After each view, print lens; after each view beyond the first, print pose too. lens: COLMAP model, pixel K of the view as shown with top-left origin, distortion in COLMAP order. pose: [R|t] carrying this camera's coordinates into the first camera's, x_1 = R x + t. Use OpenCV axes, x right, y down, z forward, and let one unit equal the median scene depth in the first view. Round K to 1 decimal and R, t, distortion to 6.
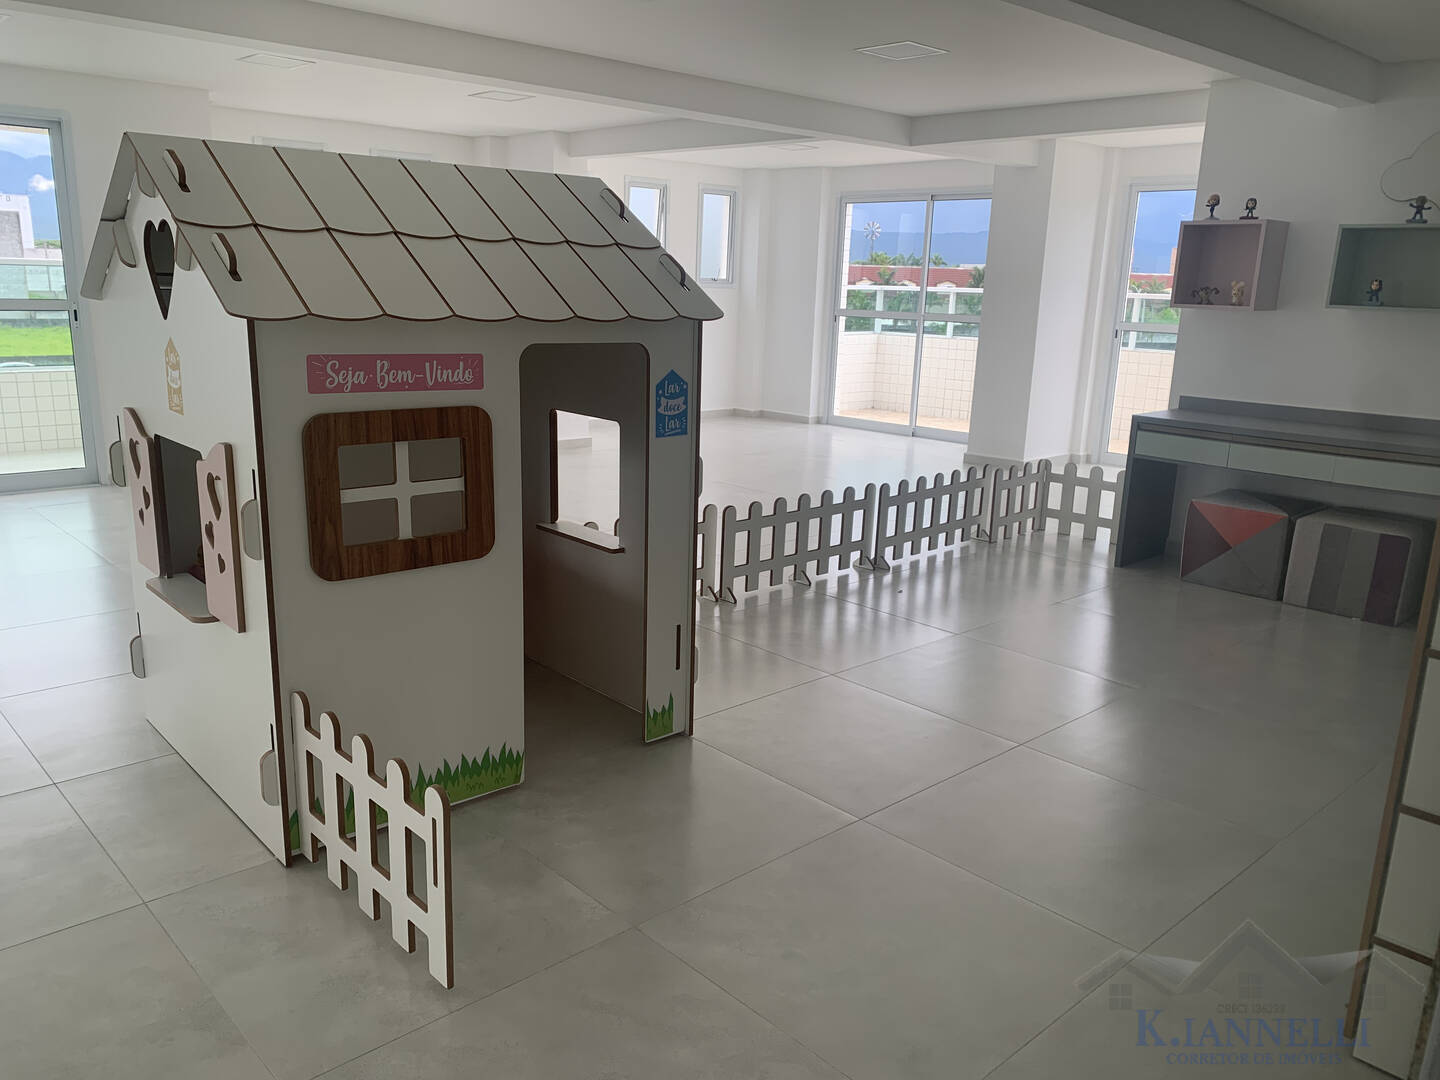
lens RADIAL K [[1099.5, 0, 723.8], [0, 1099.5, 542.4], [0, 0, 1]] dist [0.018612, -0.005611]
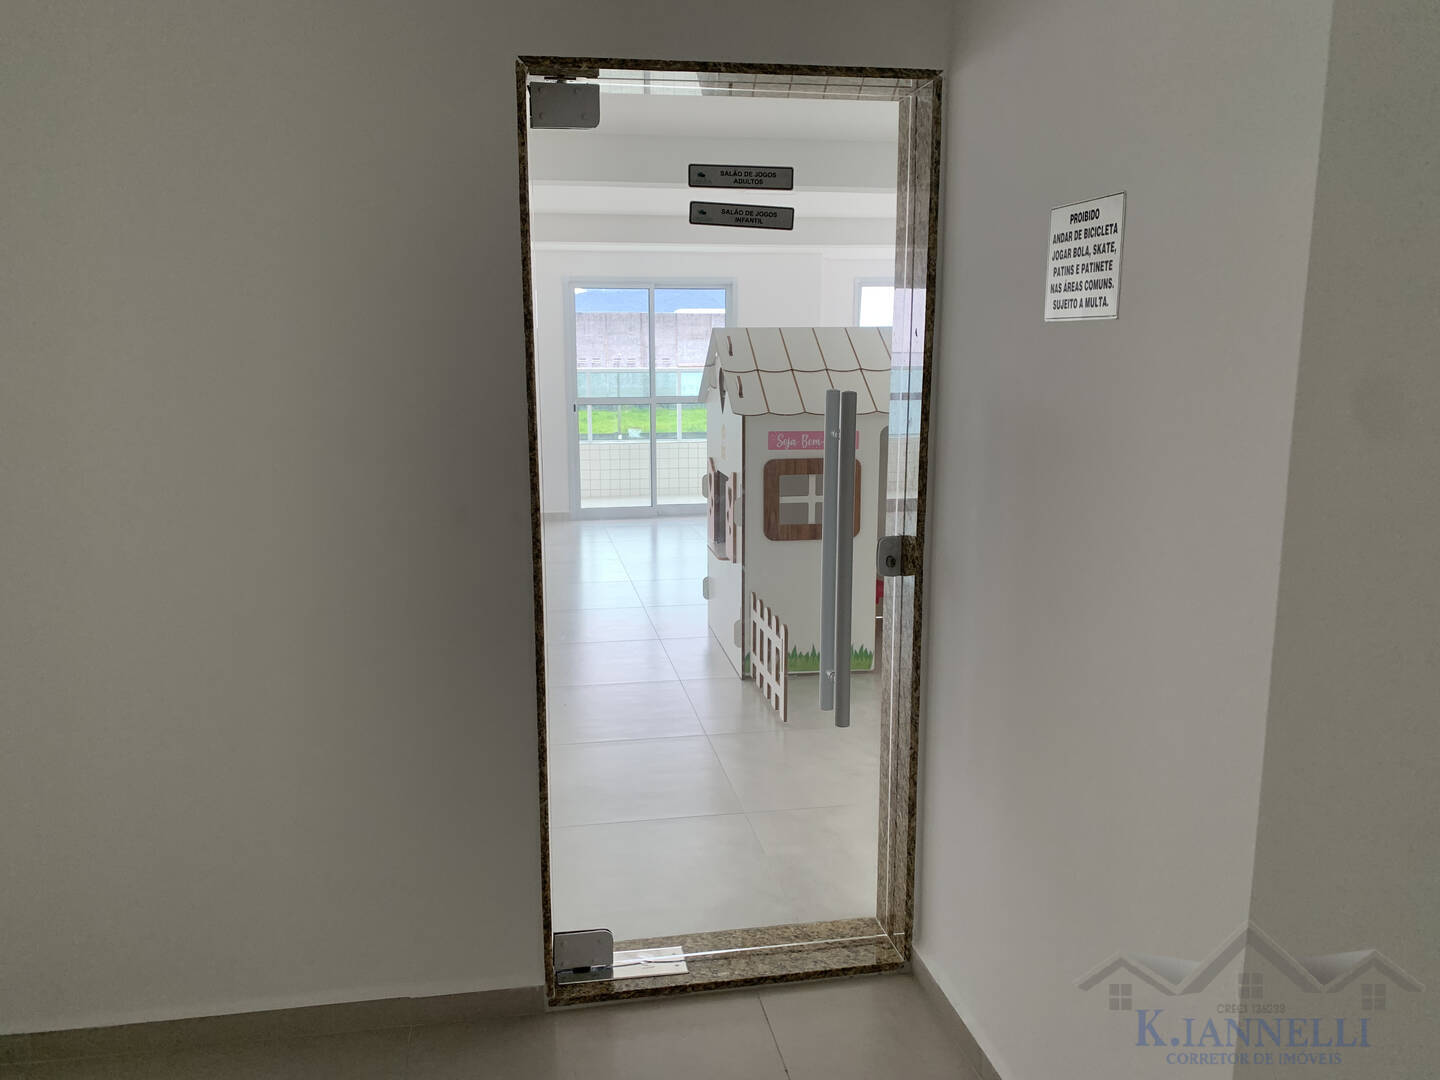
lens RADIAL K [[1099.5, 0, 724.1], [0, 1099.5, 537.6], [0, 0, 1]] dist [0.018612, -0.005611]
pose [[0.843727, 0.058903, -0.533531, 0.657278], [-0.097346, 0.994270, -0.044173, 0.128113], [0.527872, 0.089207, 0.844626, -0.773102]]
